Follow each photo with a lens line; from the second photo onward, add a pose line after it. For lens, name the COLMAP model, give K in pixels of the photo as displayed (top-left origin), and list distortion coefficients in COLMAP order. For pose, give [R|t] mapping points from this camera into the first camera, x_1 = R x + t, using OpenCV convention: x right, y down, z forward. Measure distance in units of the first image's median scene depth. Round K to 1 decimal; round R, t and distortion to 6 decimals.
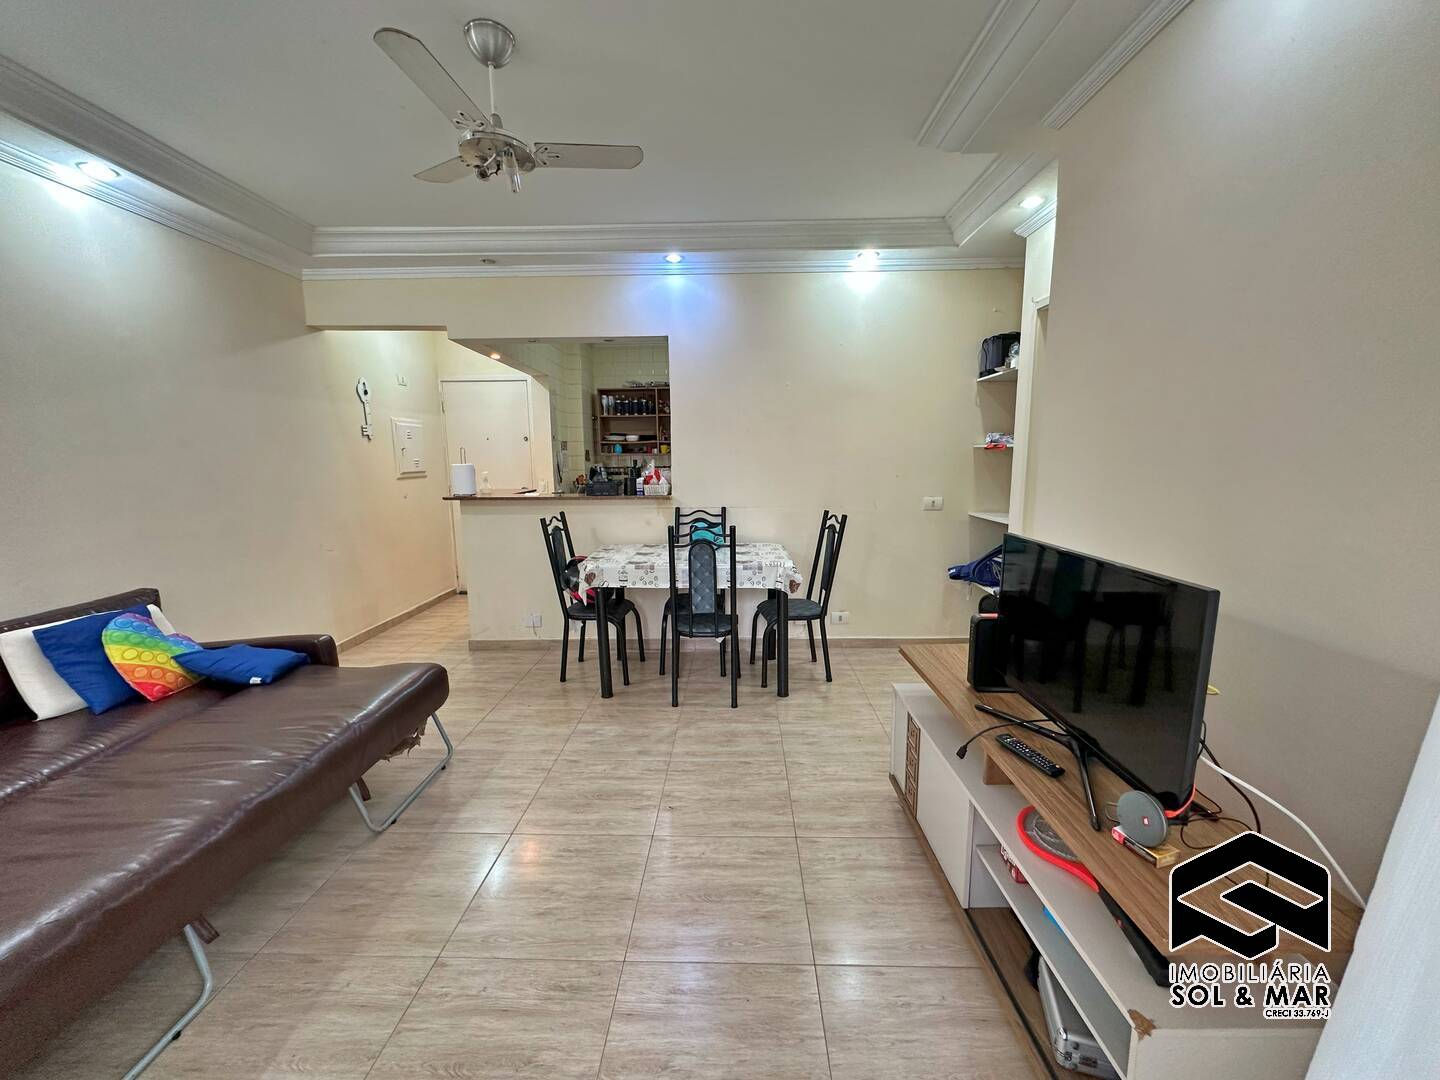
lens RADIAL K [[573.8, 0, 719.1], [0, 573.8, 541.1], [0, 0, 1]] dist [-0.001624, 0.000453]
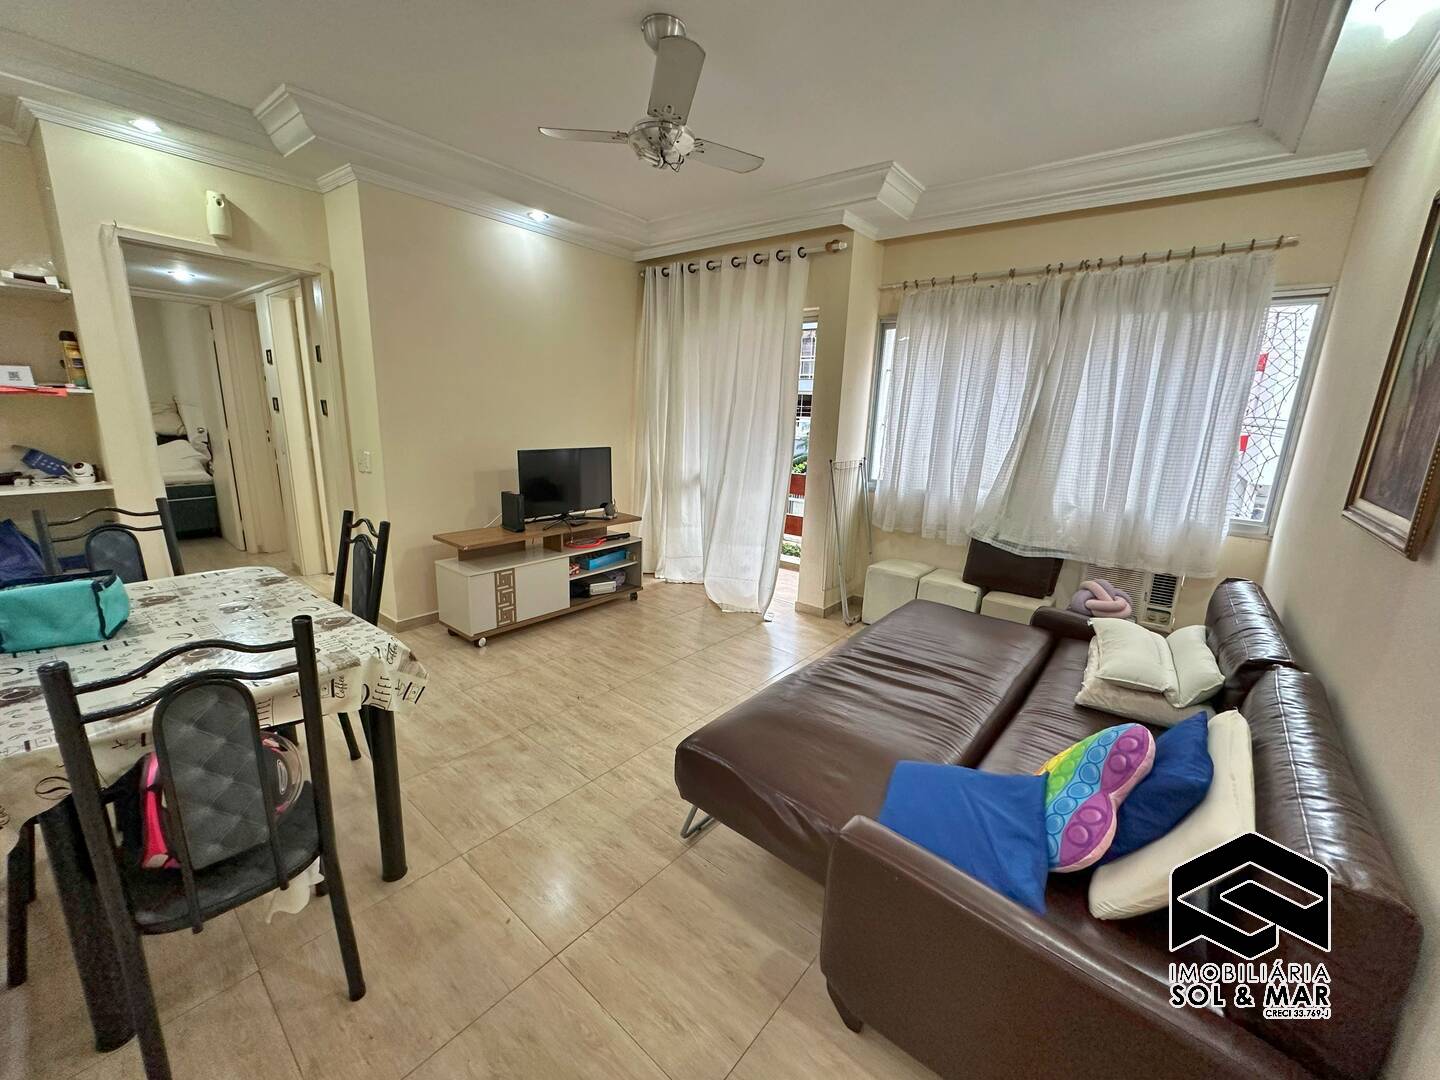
lens RADIAL K [[573.8, 0, 721.4], [0, 573.8, 539.9], [0, 0, 1]] dist [-0.001624, 0.000453]
pose [[-0.790369, -0.152022, 0.593470, -0.620828], [0.066514, 0.941702, 0.329807, -0.156717], [-0.609010, 0.300144, -0.734180, 0.981150]]
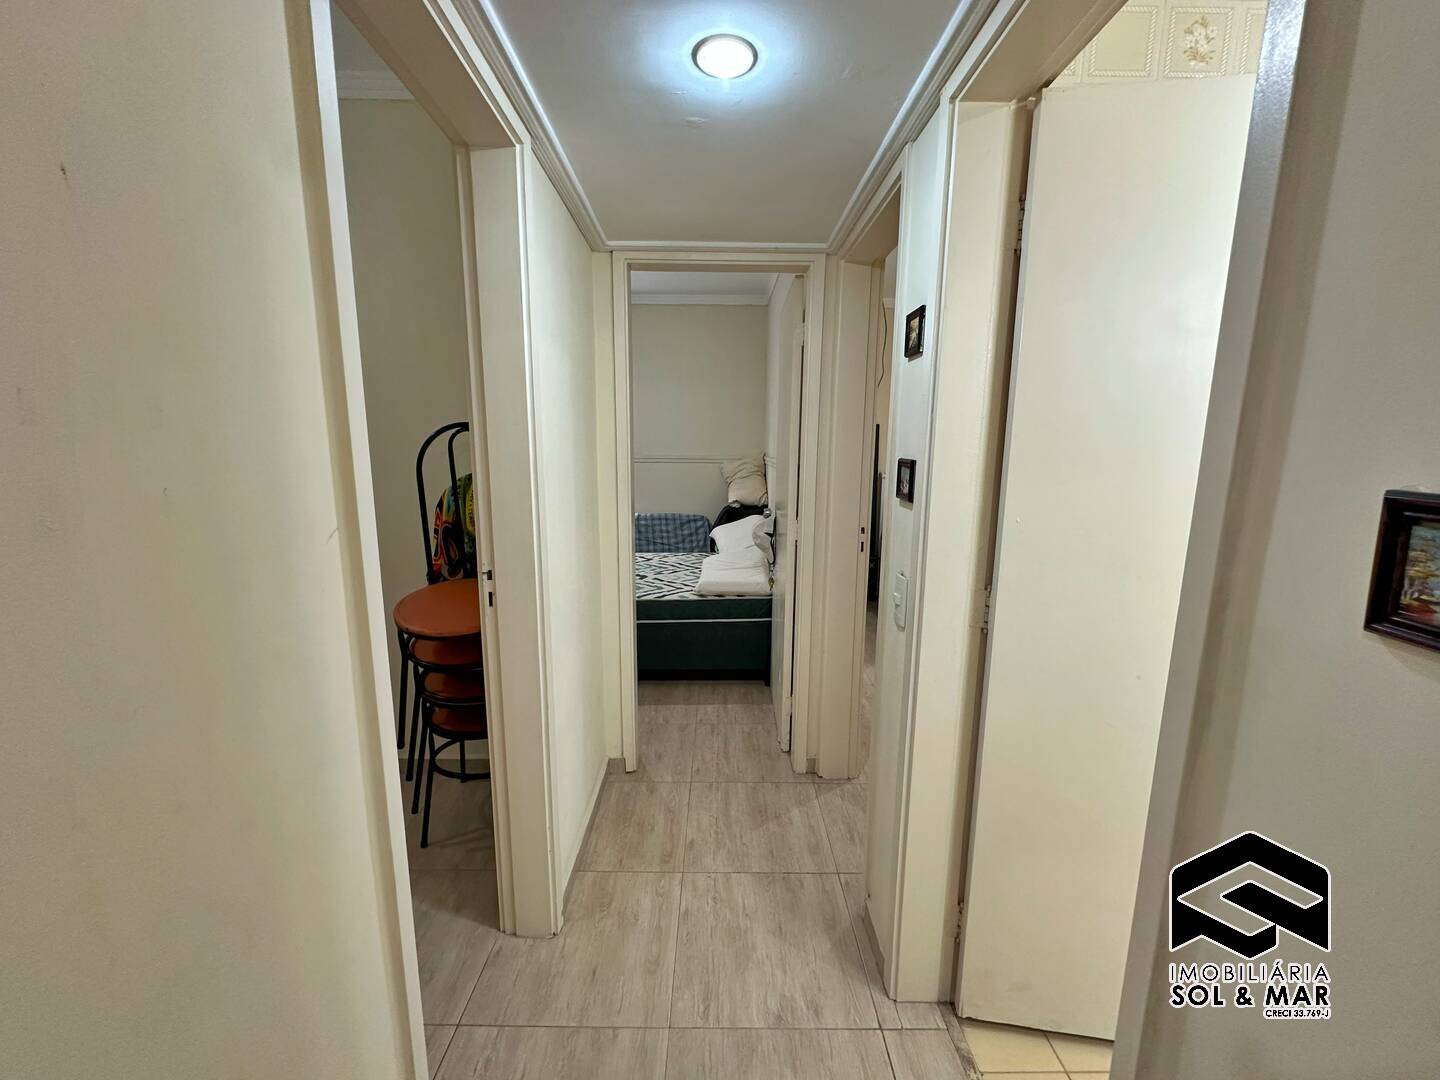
lens RADIAL K [[573.8, 0, 712.3], [0, 573.8, 542.4], [0, 0, 1]] dist [-0.001624, 0.000453]
pose [[-0.026587, -0.151899, 0.988038, 0.434579], [0.153521, 0.976042, 0.154186, -0.134796], [-0.987788, 0.155784, -0.002630, 0.729158]]
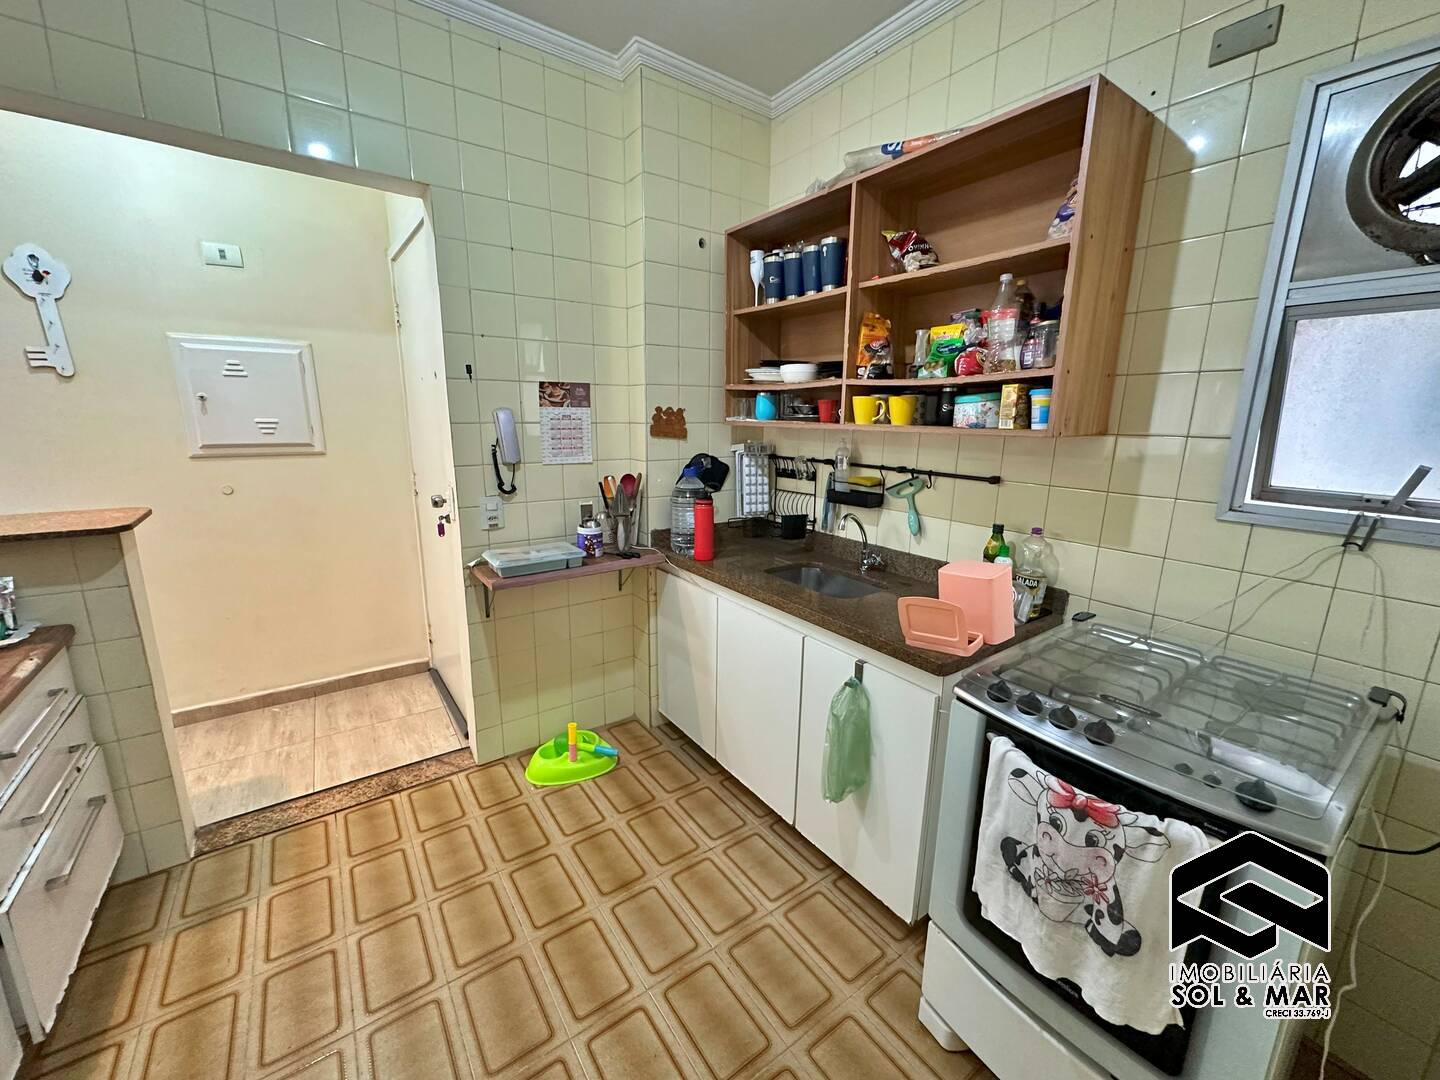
lens RADIAL K [[573.8, 0, 721.7], [0, 573.8, 539.1], [0, 0, 1]] dist [-0.001624, 0.000453]
pose [[0.599191, 0.195306, -0.776419, 0.164625], [-0.140551, 0.980388, 0.138145, -0.223513], [0.788173, 0.026351, 0.614890, 1.363818]]
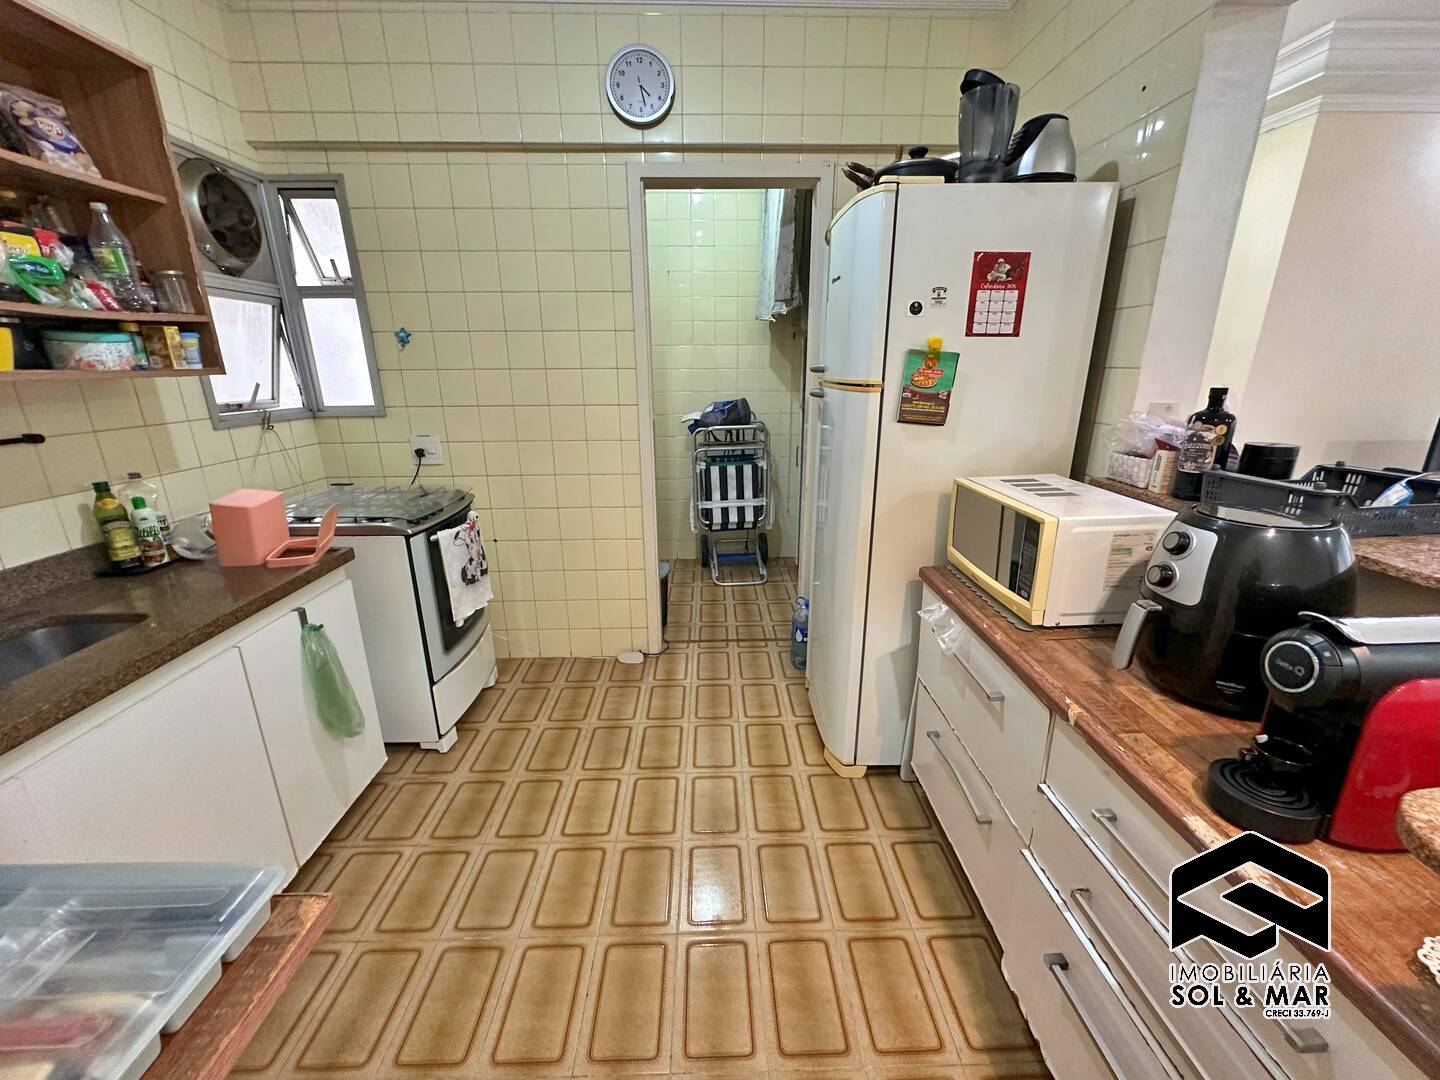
lens RADIAL K [[573.8, 0, 718.4], [0, 573.8, 540.6], [0, 0, 1]] dist [-0.001624, 0.000453]
pose [[-0.039543, -0.280328, 0.959090, -0.488520], [0.155675, 0.946391, 0.283035, -0.210287], [-0.987017, 0.160498, 0.006217, 1.391272]]
